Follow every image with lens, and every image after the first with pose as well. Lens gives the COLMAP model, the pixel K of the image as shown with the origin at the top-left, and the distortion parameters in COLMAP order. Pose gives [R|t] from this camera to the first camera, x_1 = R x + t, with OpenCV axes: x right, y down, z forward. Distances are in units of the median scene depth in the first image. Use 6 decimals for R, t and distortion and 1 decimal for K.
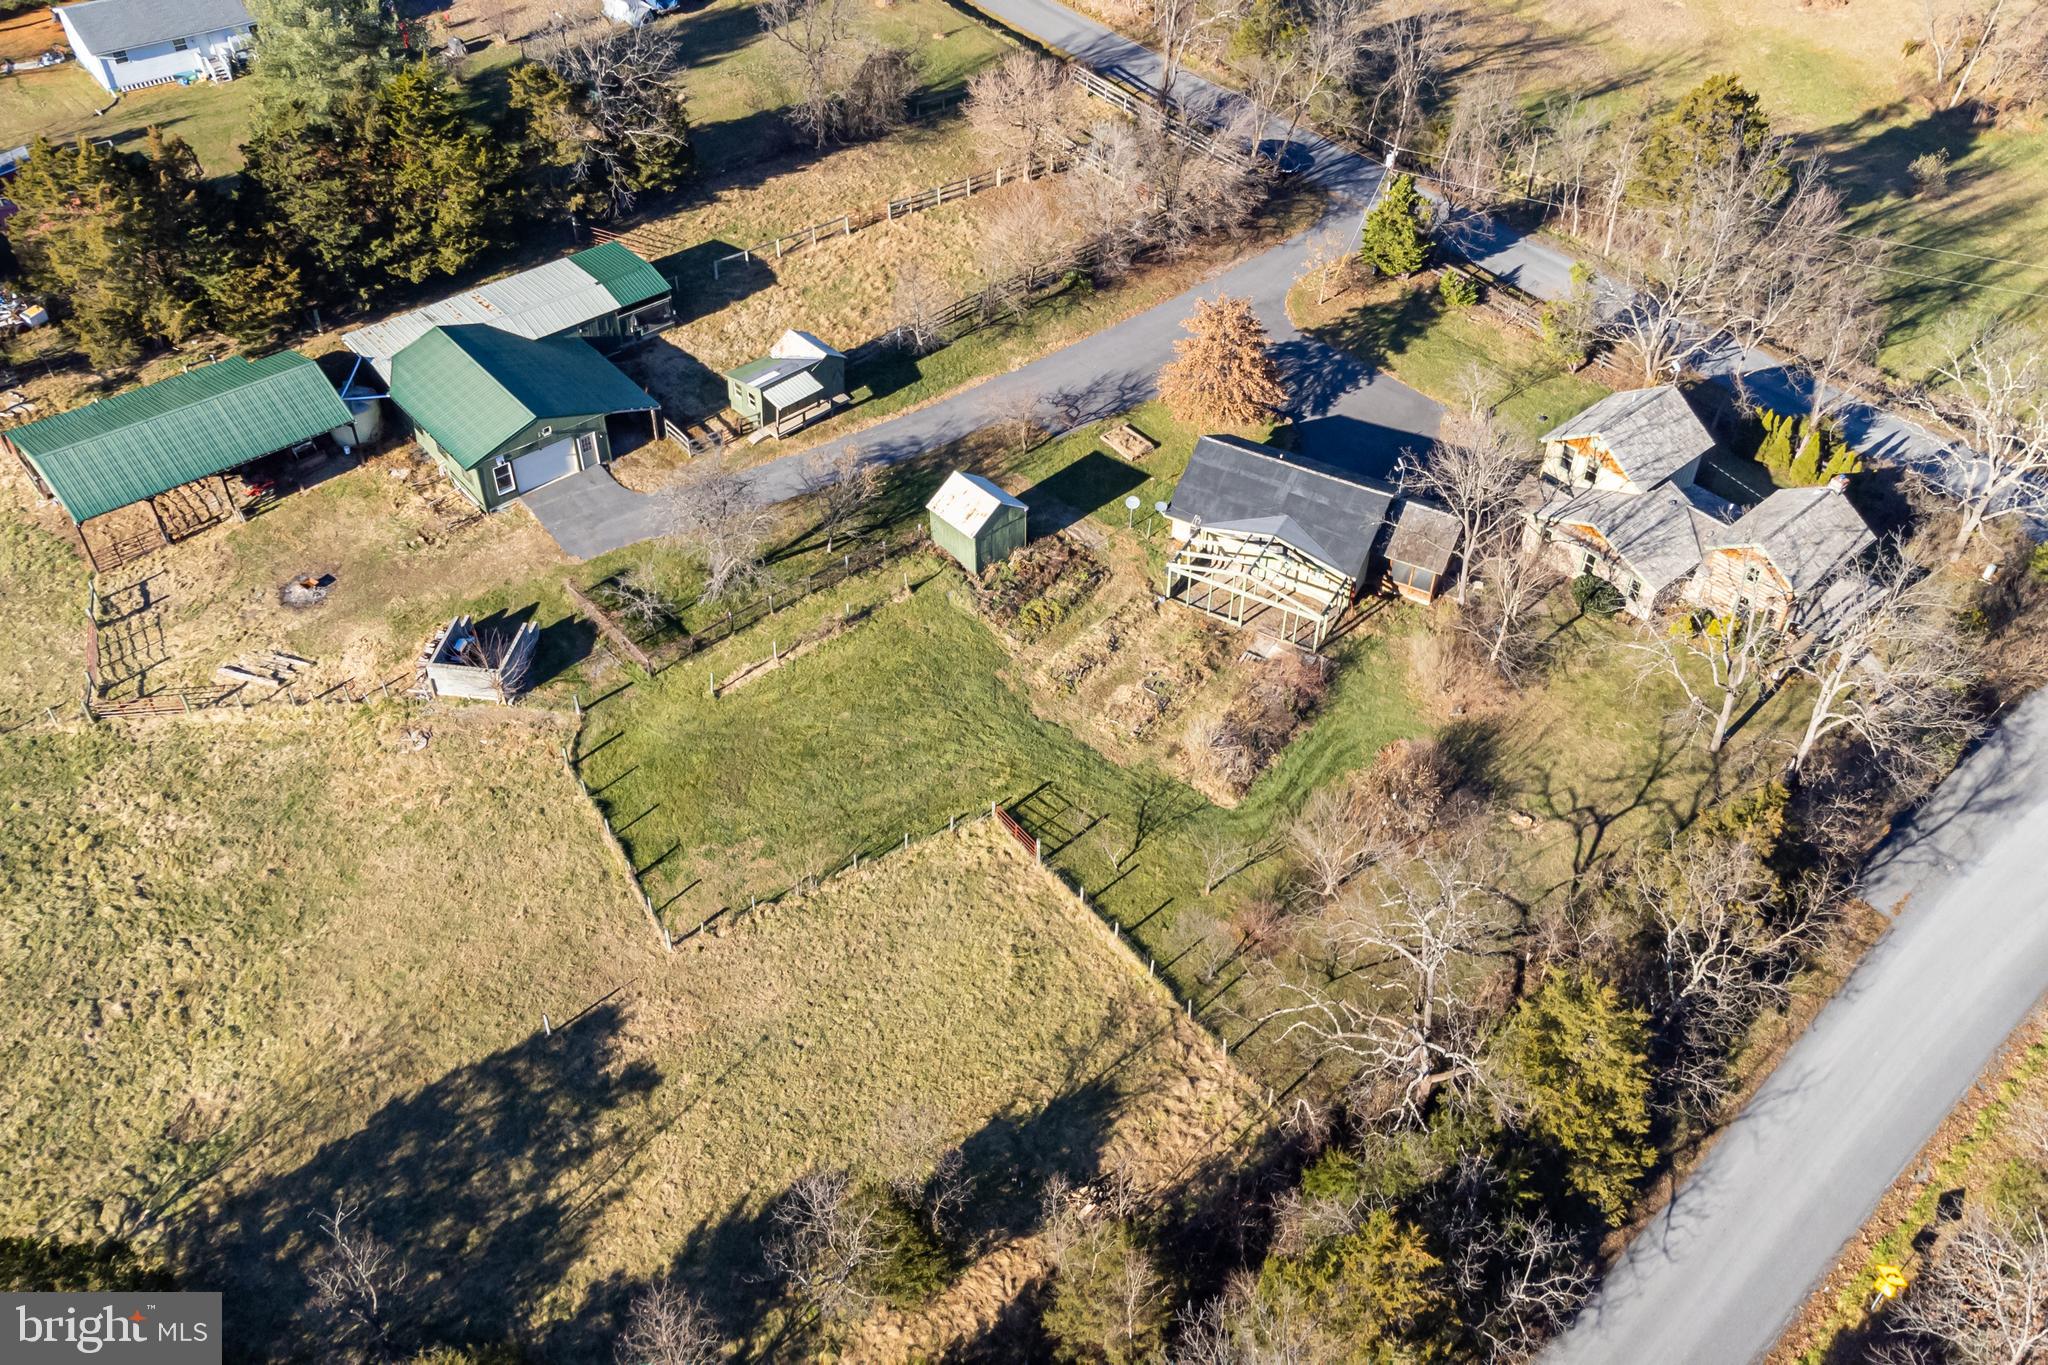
lens RADIAL K [[1802.7, 0, 1024.0], [0, 1802.7, 682.5], [0, 0, 1]] dist [0.039340, -0.013848]
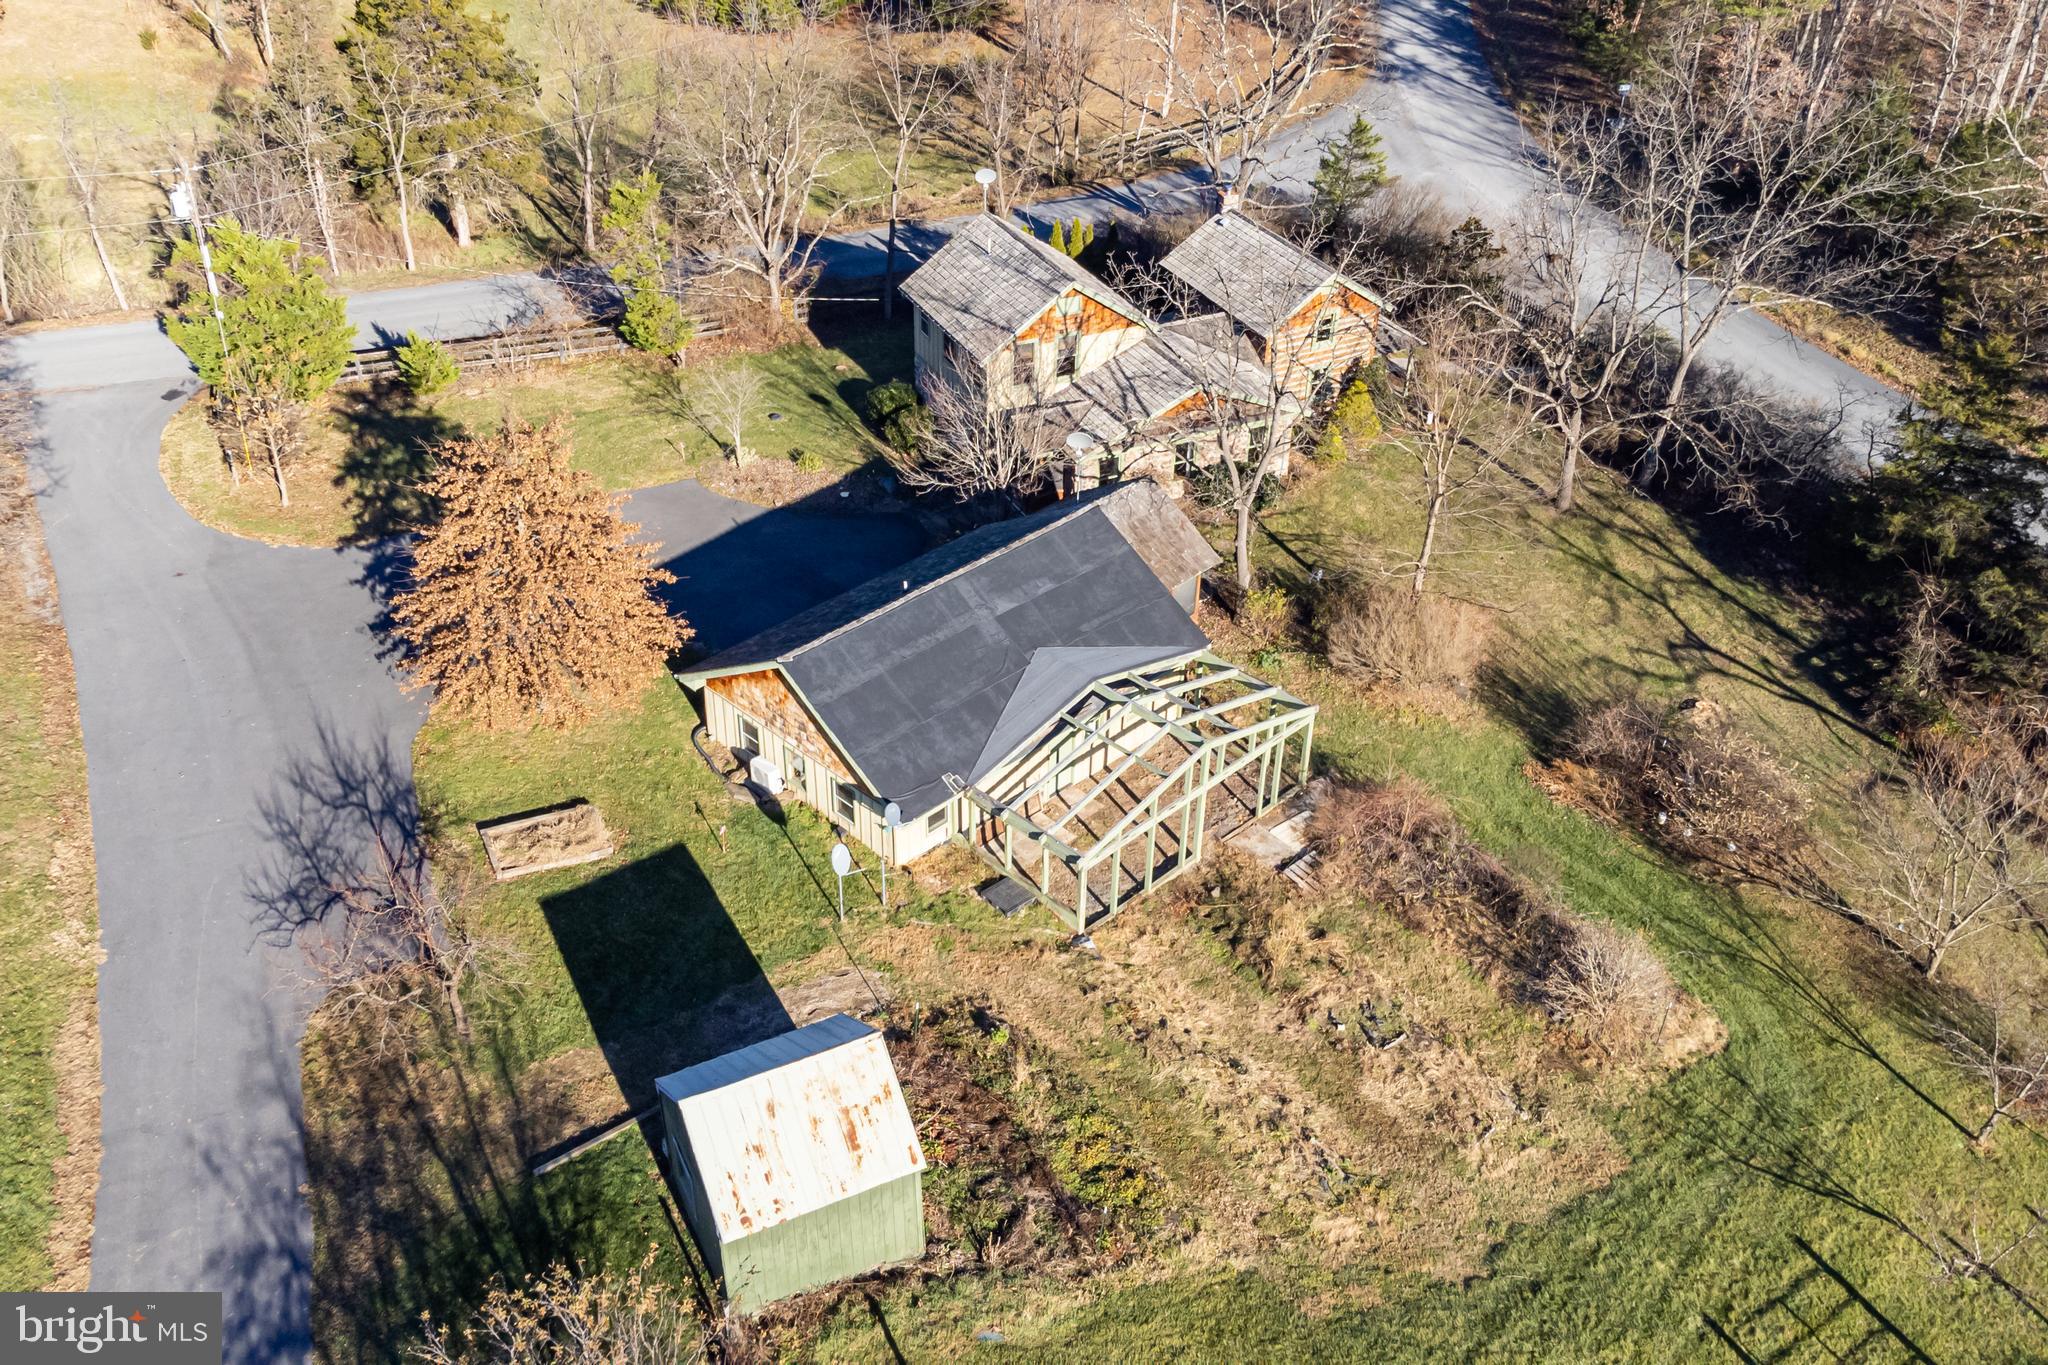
lens RADIAL K [[1802.7, 0, 1024.0], [0, 1802.7, 682.5], [0, 0, 1]] dist [0.039340, -0.013848]
pose [[0.270024, -0.543581, 0.794737, -0.216604], [0.647689, 0.713286, 0.267809, -0.199192], [-0.712451, 0.442427, 0.544676, 0.693338]]
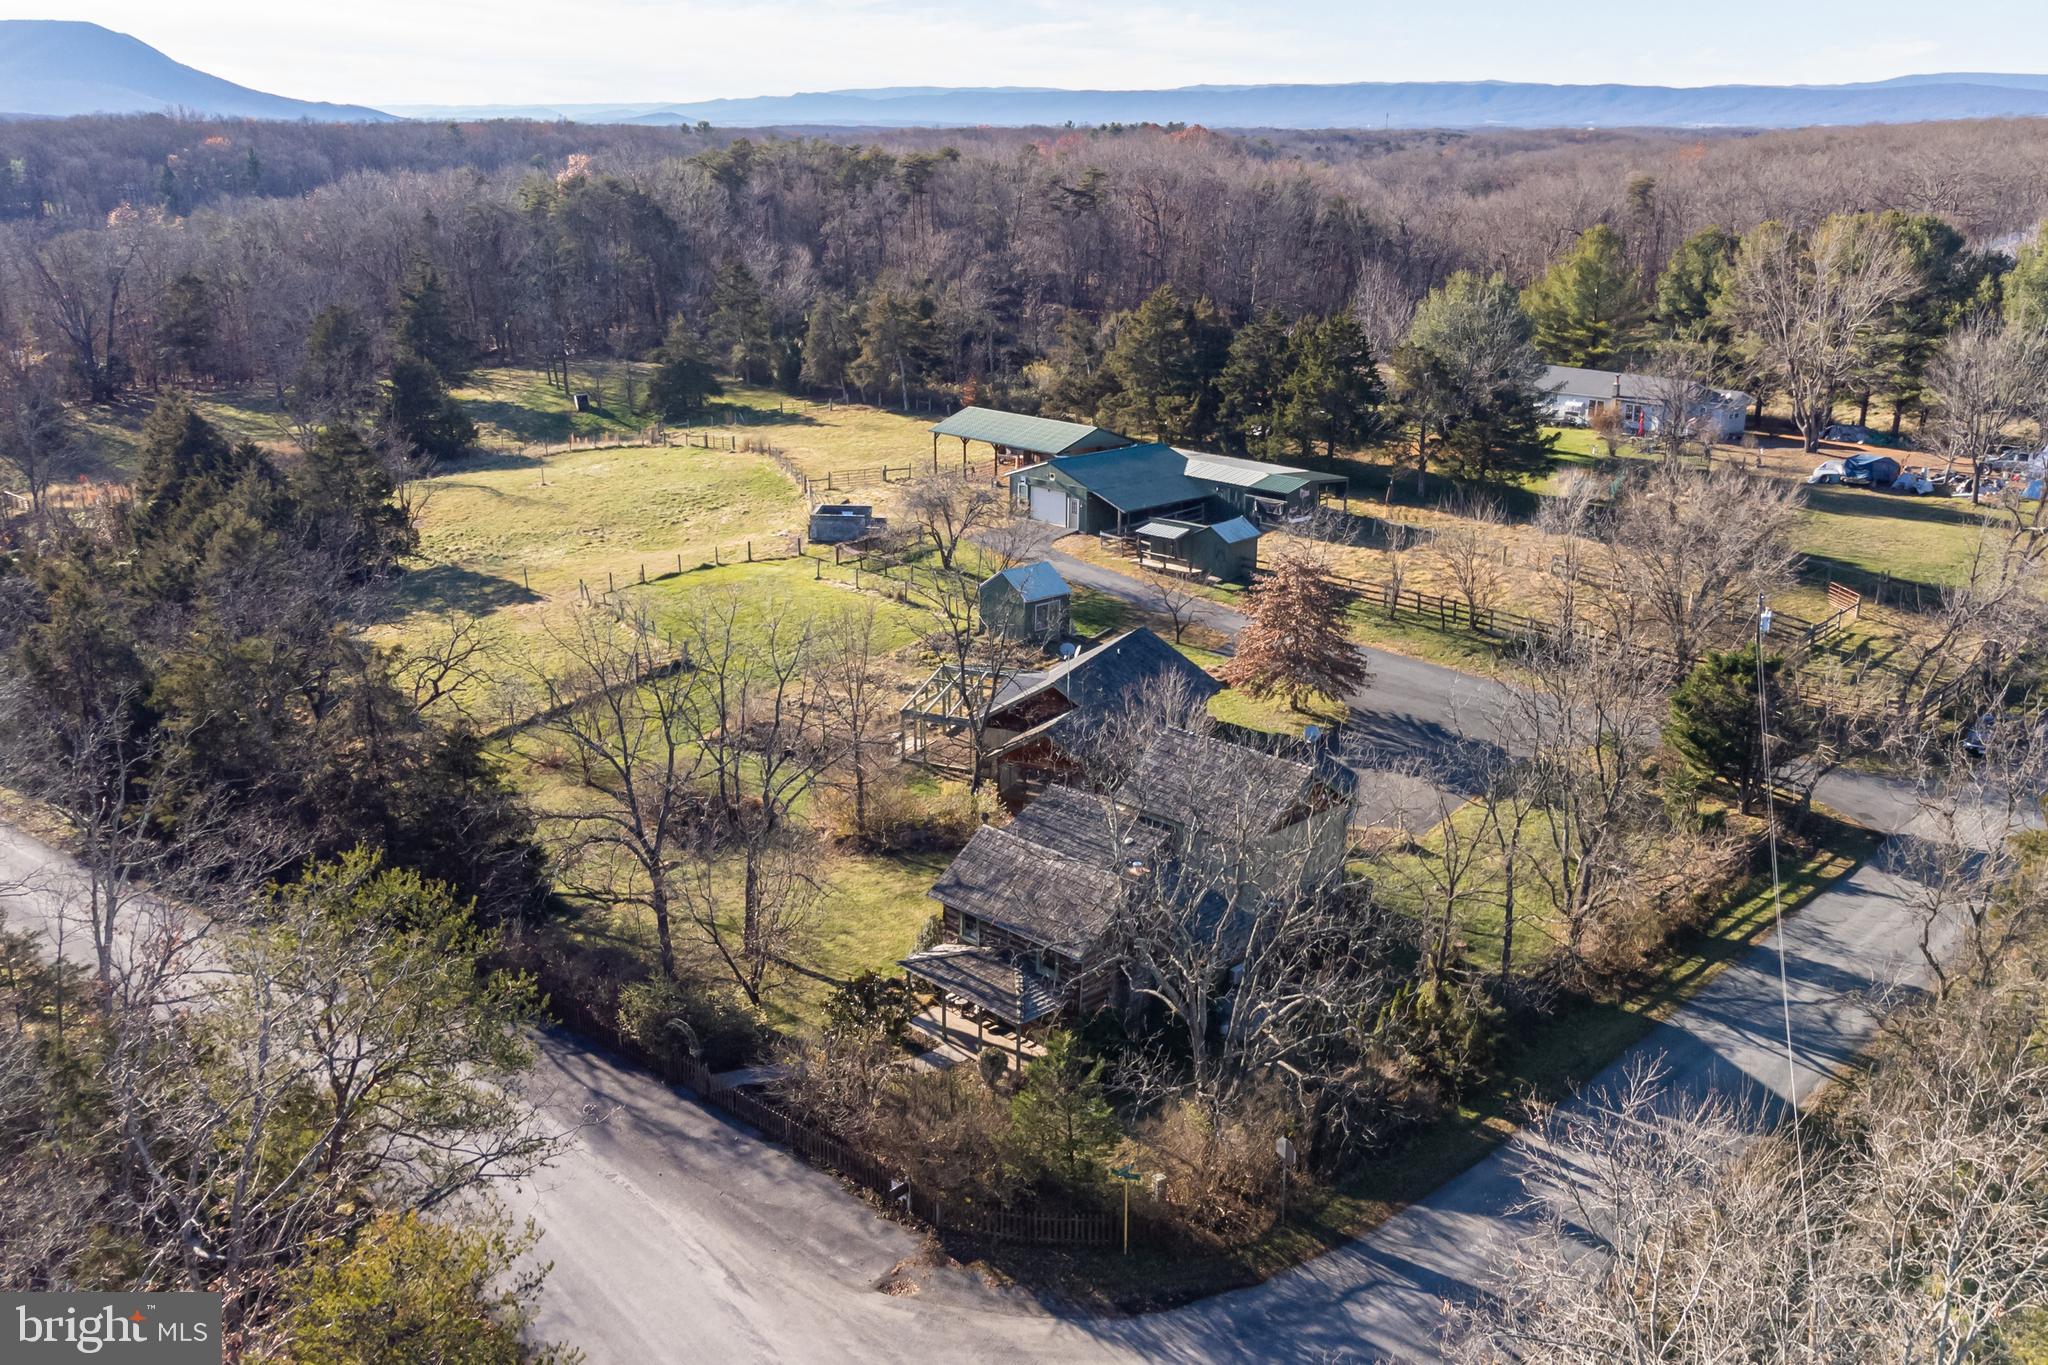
lens RADIAL K [[1822.3, 0, 1024.0], [0, 1822.3, 682.5], [0, 0, 1]] dist [0.043993, -0.003527]
pose [[0.077269, 0.287768, -0.954578, 0.931843], [-0.687618, 0.708678, 0.157979, -0.209399], [0.721949, 0.644178, 0.252633, 0.700471]]
